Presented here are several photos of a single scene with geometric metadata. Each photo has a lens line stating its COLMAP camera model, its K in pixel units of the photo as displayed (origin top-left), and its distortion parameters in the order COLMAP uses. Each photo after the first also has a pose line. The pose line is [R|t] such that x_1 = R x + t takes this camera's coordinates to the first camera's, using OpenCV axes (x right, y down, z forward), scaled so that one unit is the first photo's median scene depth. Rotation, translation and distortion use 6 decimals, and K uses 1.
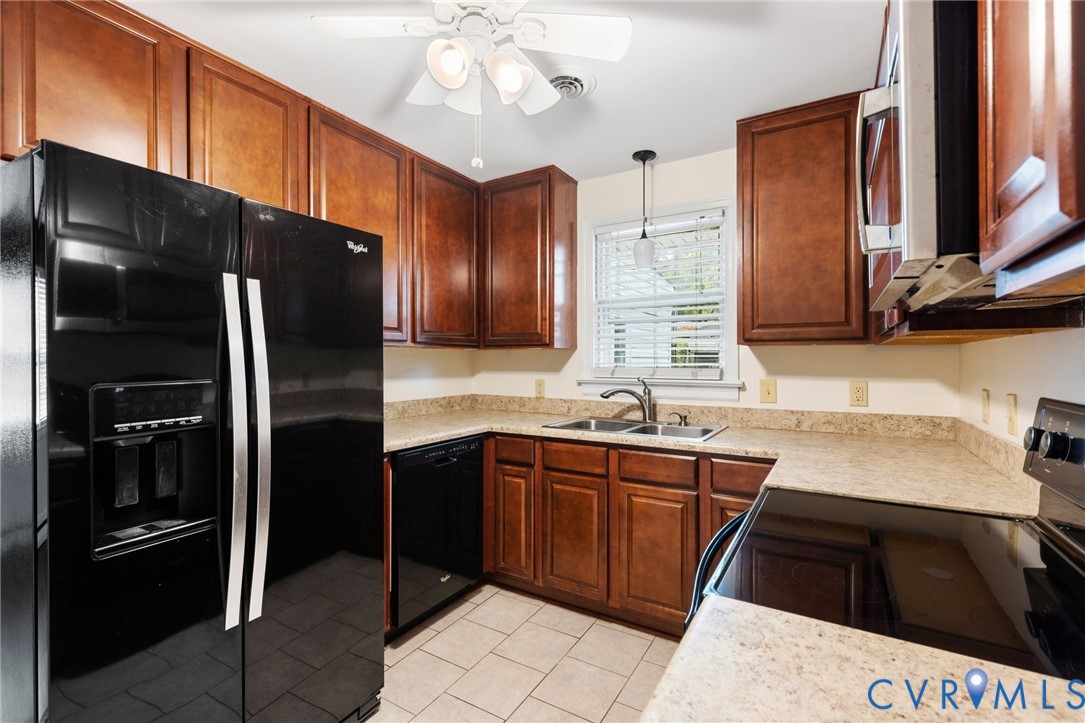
lens RADIAL K [[487.1, 0, 537.4], [0, 487.1, 358.6], [0, 0, 1]] dist [0.009411, -0.001739]
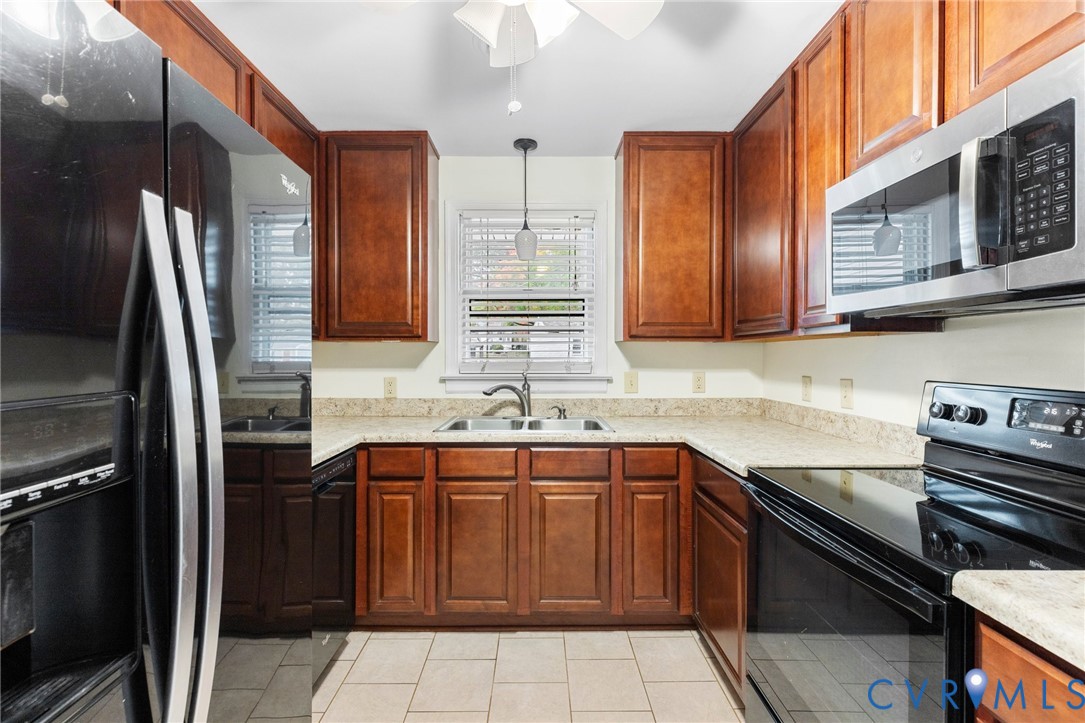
lens RADIAL K [[487.1, 0, 539.2], [0, 487.1, 357.7], [0, 0, 1]] dist [0.009411, -0.001739]
pose [[0.850192, -0.003364, 0.526462, -0.300678], [-0.001311, 0.999963, 0.008506, 0.001089], [-0.526471, -0.007922, 0.850156, 0.172111]]
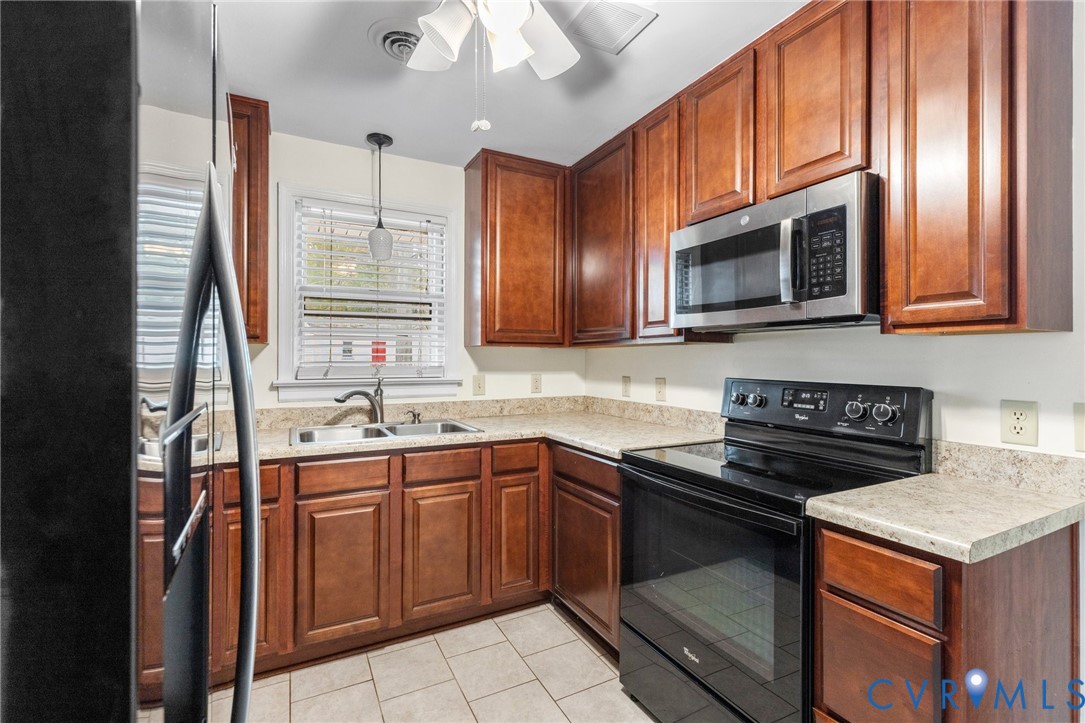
lens RADIAL K [[487.1, 0, 541.9], [0, 487.1, 359.4], [0, 0, 1]] dist [0.009411, -0.001739]
pose [[0.516593, -0.000068, 0.856231, -0.466336], [-0.004364, 0.999987, 0.002713, 0.001032], [-0.856220, -0.005138, 0.516585, 0.276362]]
